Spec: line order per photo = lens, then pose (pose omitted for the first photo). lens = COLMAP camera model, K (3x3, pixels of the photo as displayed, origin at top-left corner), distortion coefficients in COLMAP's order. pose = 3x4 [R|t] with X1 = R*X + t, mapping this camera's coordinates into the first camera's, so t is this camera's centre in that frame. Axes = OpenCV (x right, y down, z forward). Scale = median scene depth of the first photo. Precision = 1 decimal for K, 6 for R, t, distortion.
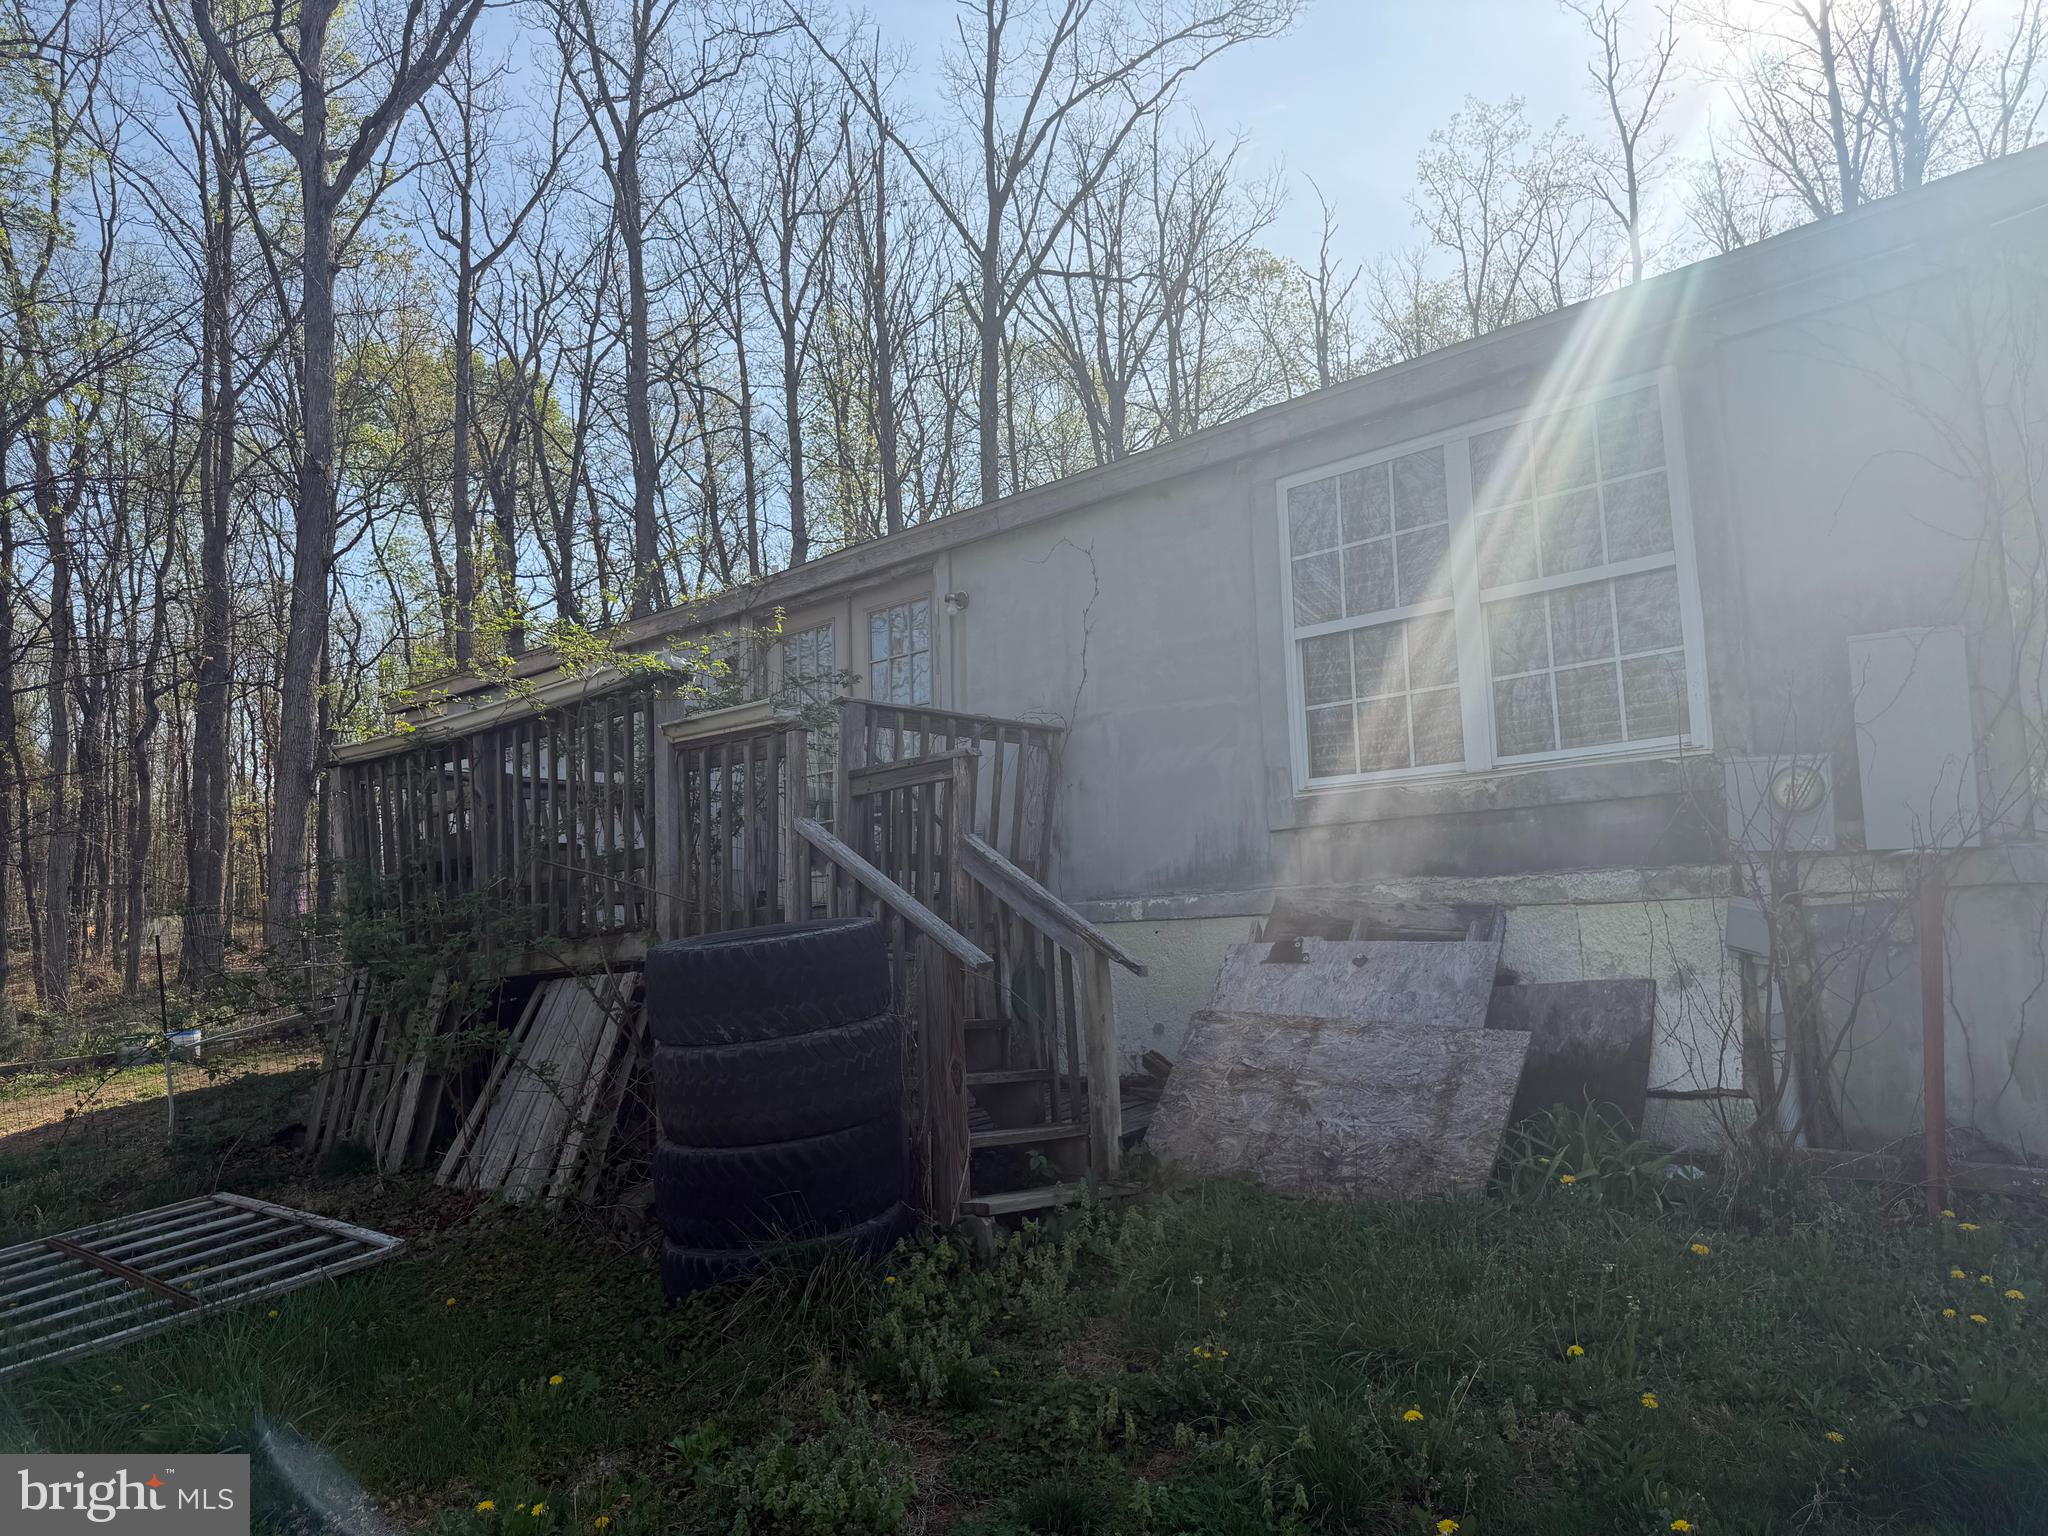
lens RADIAL K [[1435.1, 0, 1025.0], [0, 1435.1, 765.6], [0, 0, 1]] dist [0.034345, -0.053013]
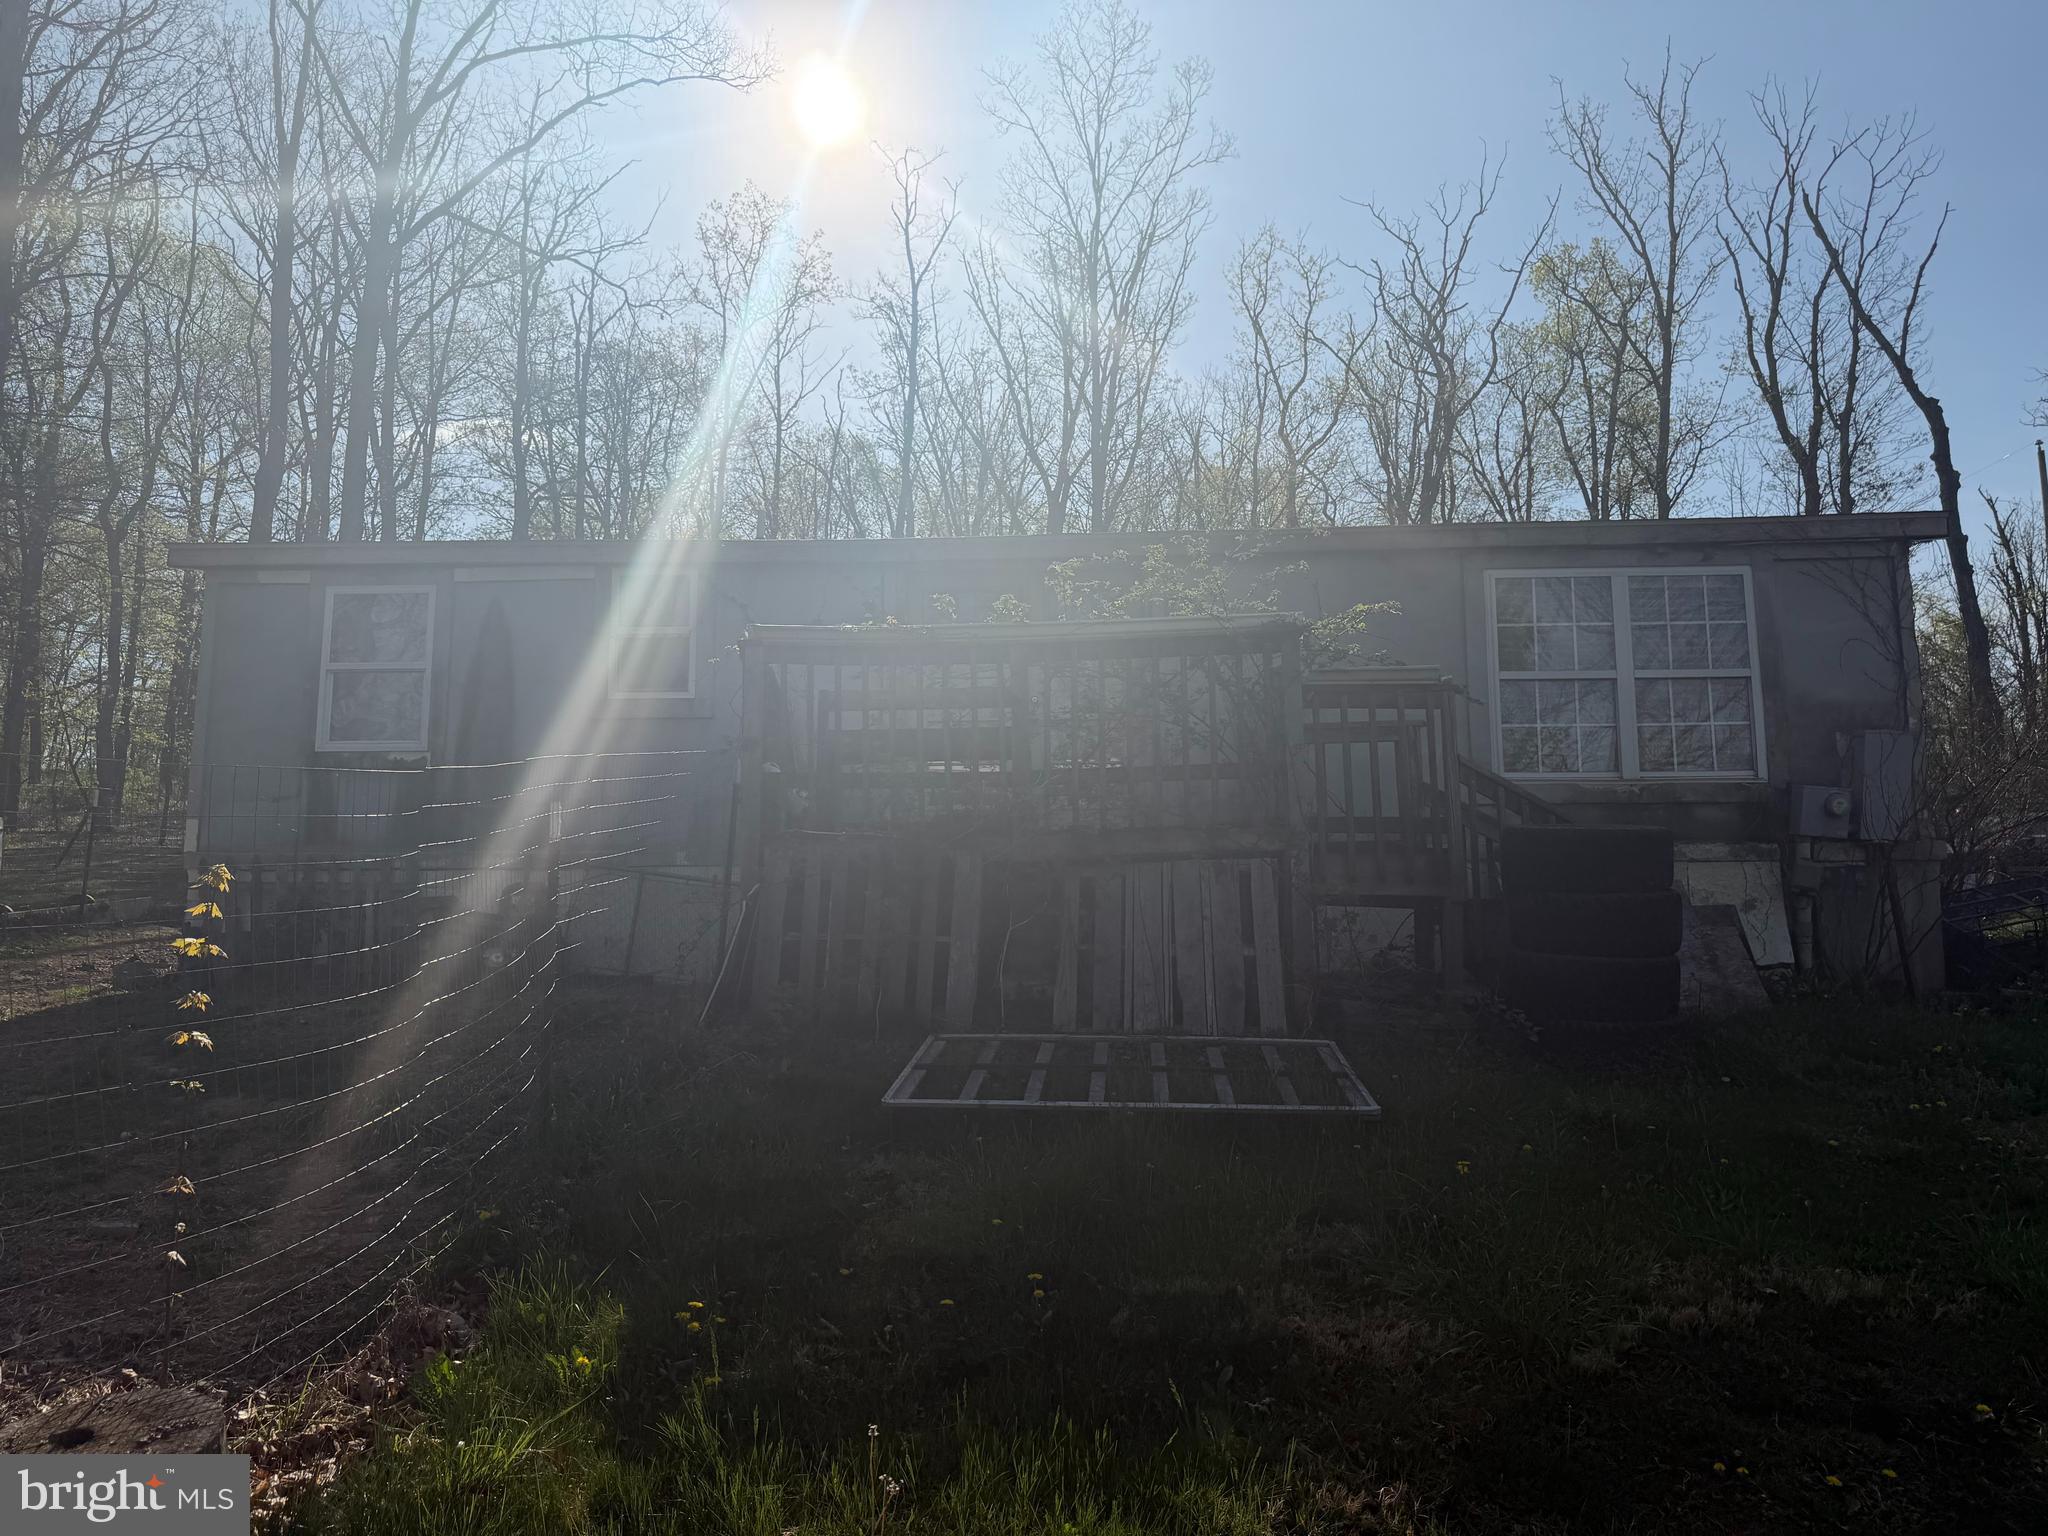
lens RADIAL K [[1435.1, 0, 1026.1], [0, 1435.1, 774.4], [0, 0, 1]] dist [0.034345, -0.053013]
pose [[0.770746, 0.119485, 0.625838, -1.343481], [-0.105192, 0.992642, -0.059966, 0.182862], [-0.628399, -0.019614, 0.777644, 0.164141]]
